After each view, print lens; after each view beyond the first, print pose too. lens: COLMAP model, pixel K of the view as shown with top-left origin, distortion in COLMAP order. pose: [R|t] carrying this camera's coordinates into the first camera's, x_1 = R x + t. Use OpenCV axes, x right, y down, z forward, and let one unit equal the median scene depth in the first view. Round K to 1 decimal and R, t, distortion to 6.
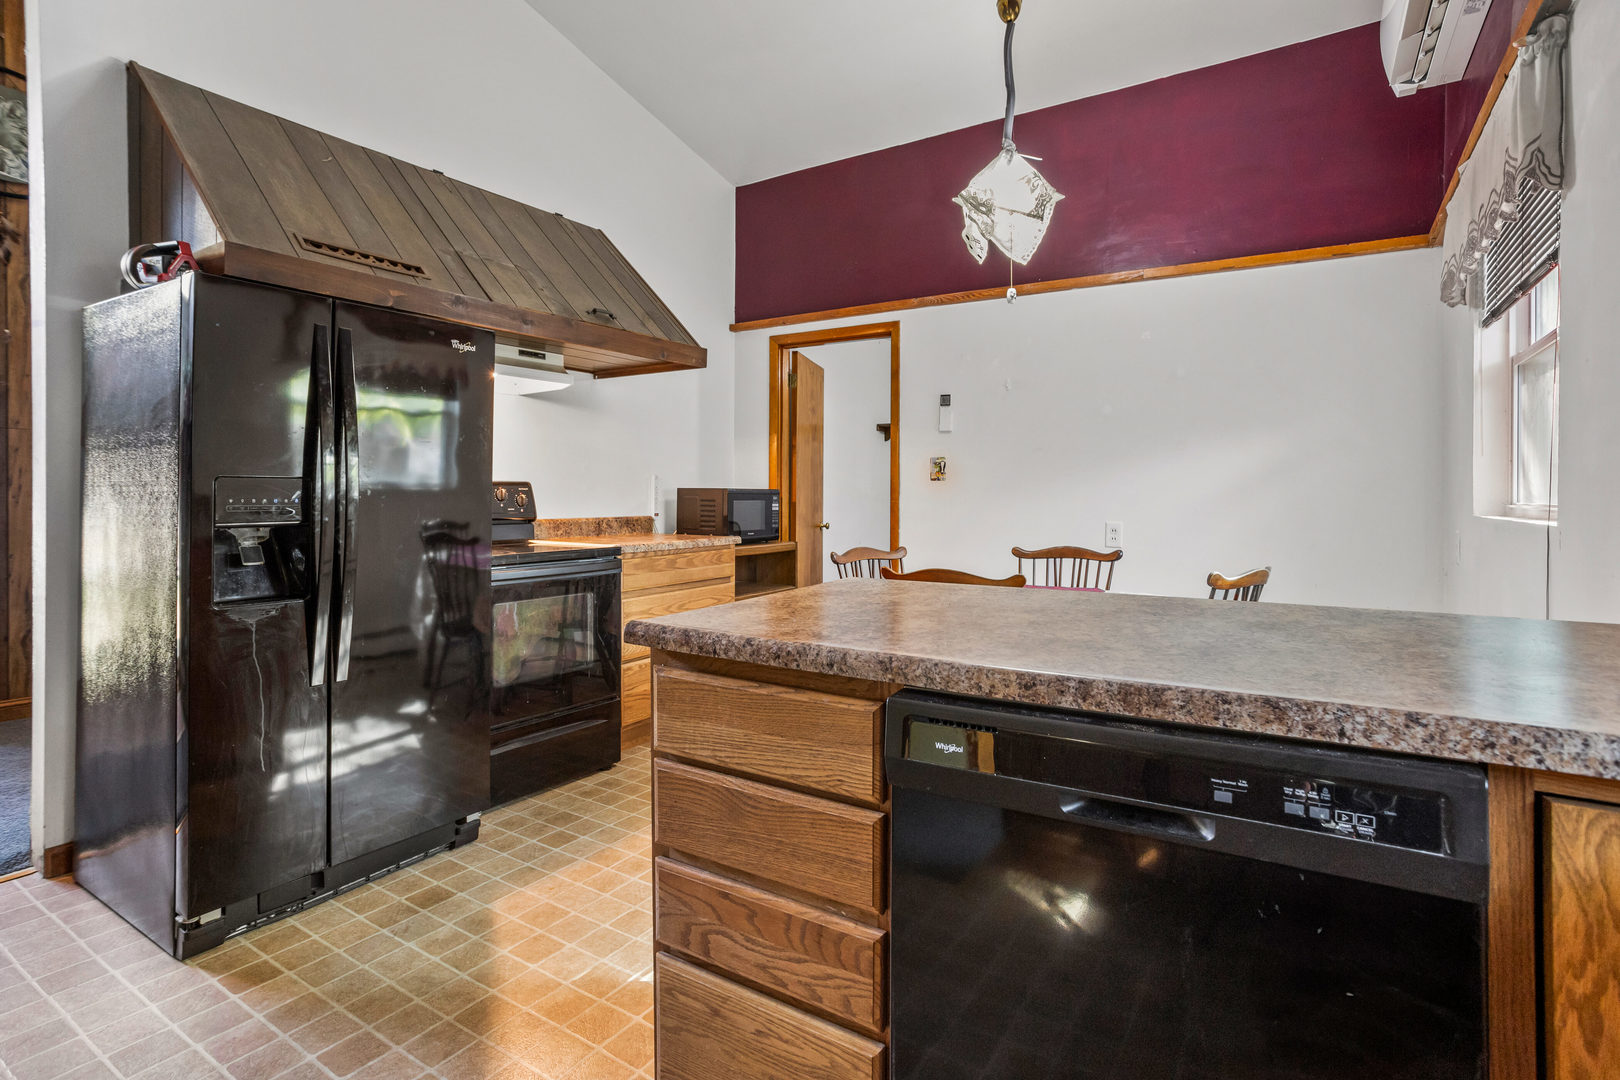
lens RADIAL K [[795.4, 0, 809.7], [0, 795.4, 455.8], [0, 0, 1]] dist [-0.000772, 0.000186]
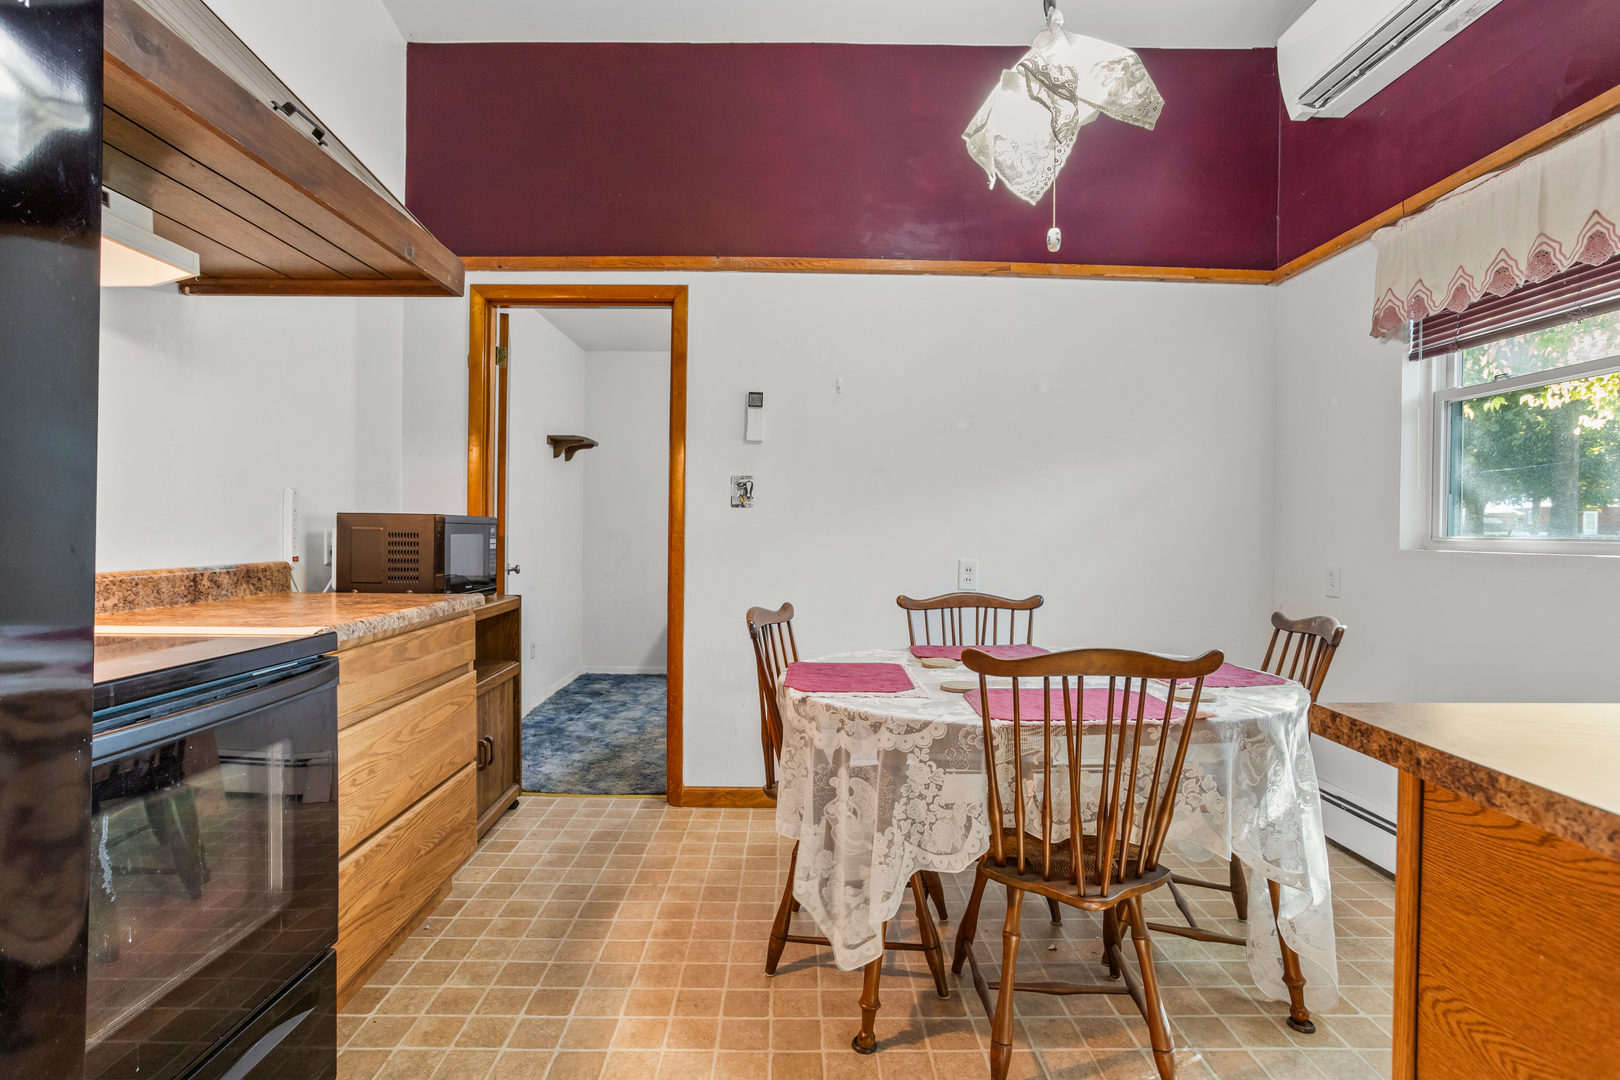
lens RADIAL K [[803.5, 0, 814.9], [0, 803.5, 524.8], [0, 0, 1]] dist [-0.051666, 0.038621]
pose [[0.843376, 0.005809, 0.537292, -0.218838], [-0.030567, 0.998841, 0.037181, 0.020349], [-0.536453, -0.047781, 0.842576, 0.388386]]
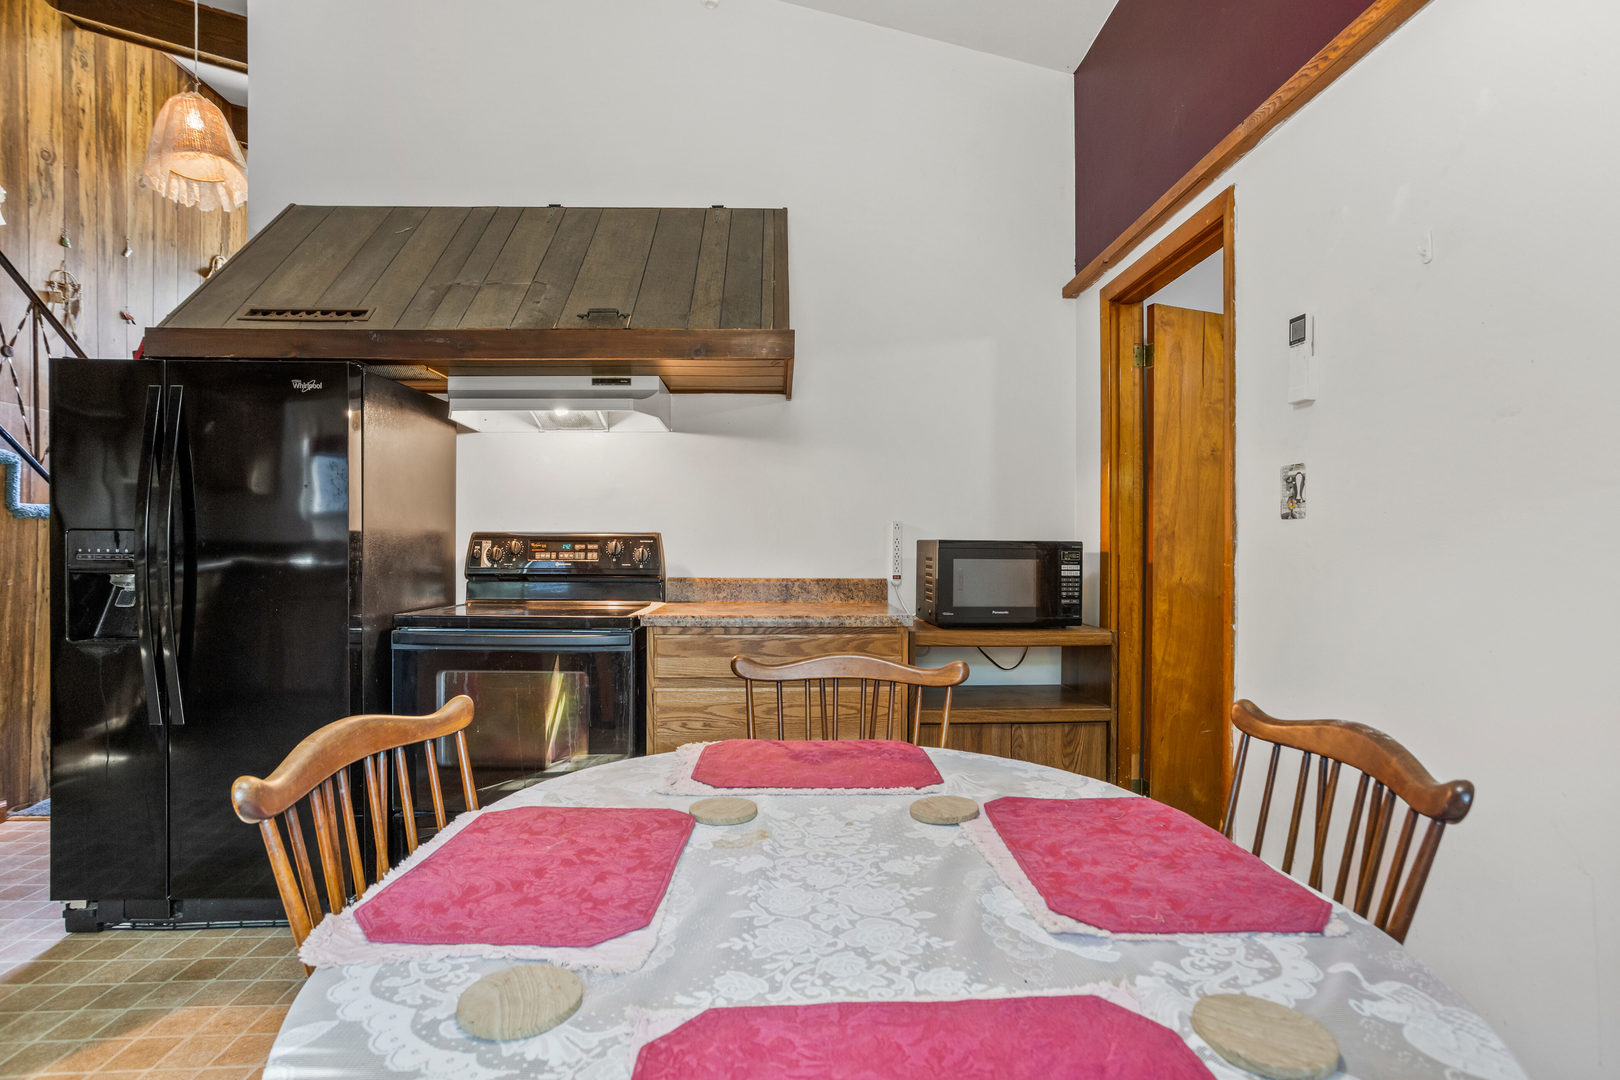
lens RADIAL K [[803.5, 0, 814.9], [0, 803.5, 524.8], [0, 0, 1]] dist [-0.051666, 0.038621]
pose [[0.571620, -0.020393, -0.820265, 0.433260], [0.034876, 0.999391, -0.000542, 0.030090], [0.819777, -0.028298, 0.571983, 0.637777]]
